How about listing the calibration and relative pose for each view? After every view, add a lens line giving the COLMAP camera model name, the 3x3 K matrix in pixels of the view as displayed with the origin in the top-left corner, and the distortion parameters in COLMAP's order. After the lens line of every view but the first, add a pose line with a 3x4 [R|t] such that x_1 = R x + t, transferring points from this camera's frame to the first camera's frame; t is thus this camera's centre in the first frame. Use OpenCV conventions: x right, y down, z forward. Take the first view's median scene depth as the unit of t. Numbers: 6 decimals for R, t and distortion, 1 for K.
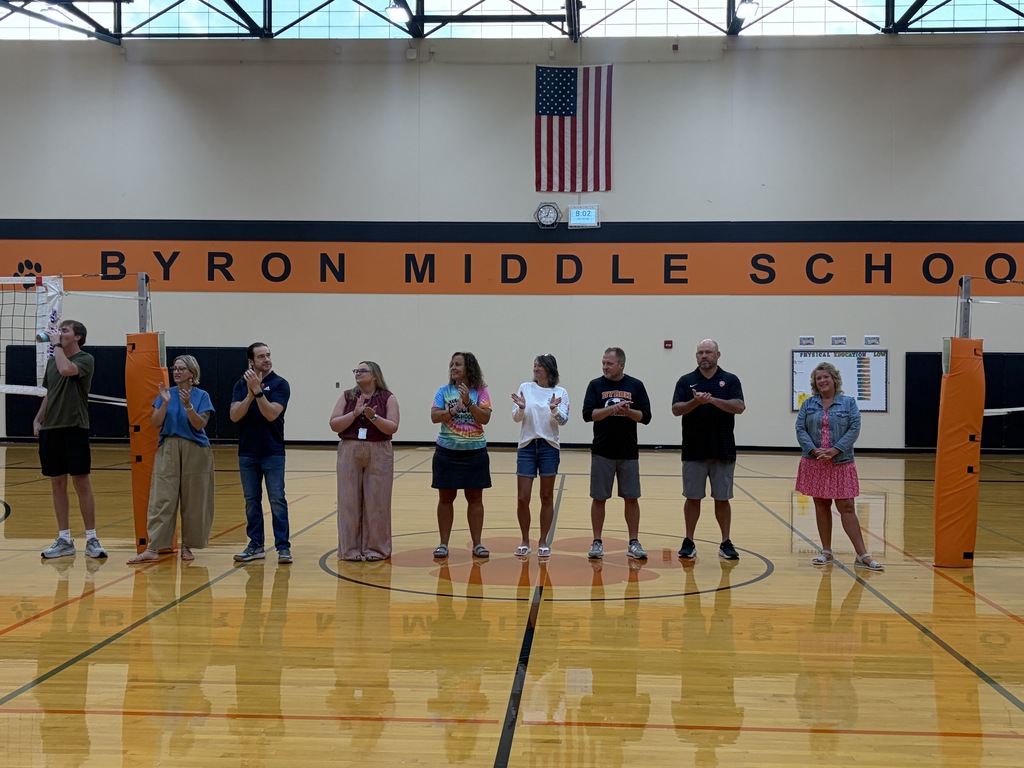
lens RADIAL K [[1172.1, 0, 512.0], [0, 1172.1, 384.0], [0, 0, 1]] dist [0.165757, -0.448934]
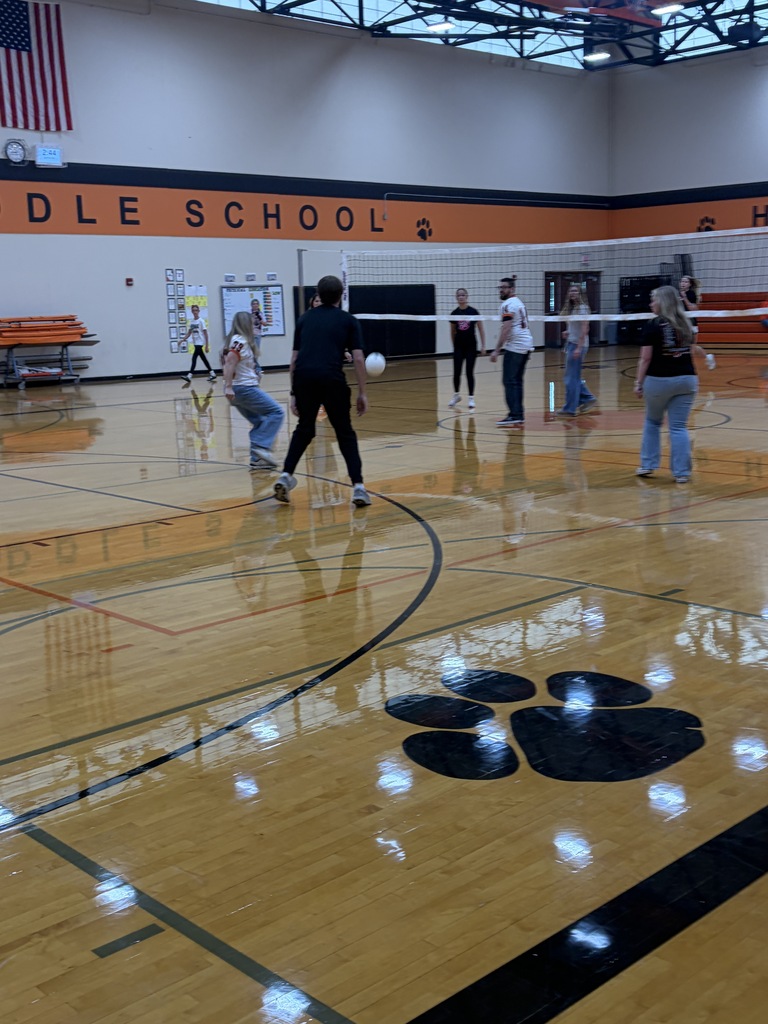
lens RADIAL K [[1211.2, 0, 384.0], [0, 1211.2, 512.0], [0, 0, 1]] dist [0.017678, -0.010738]
pose [[0.689256, -0.149316, 0.708965, -0.533423], [0.038963, 0.984756, 0.169520, -0.005179], [-0.723469, -0.089220, 0.684567, 0.040819]]
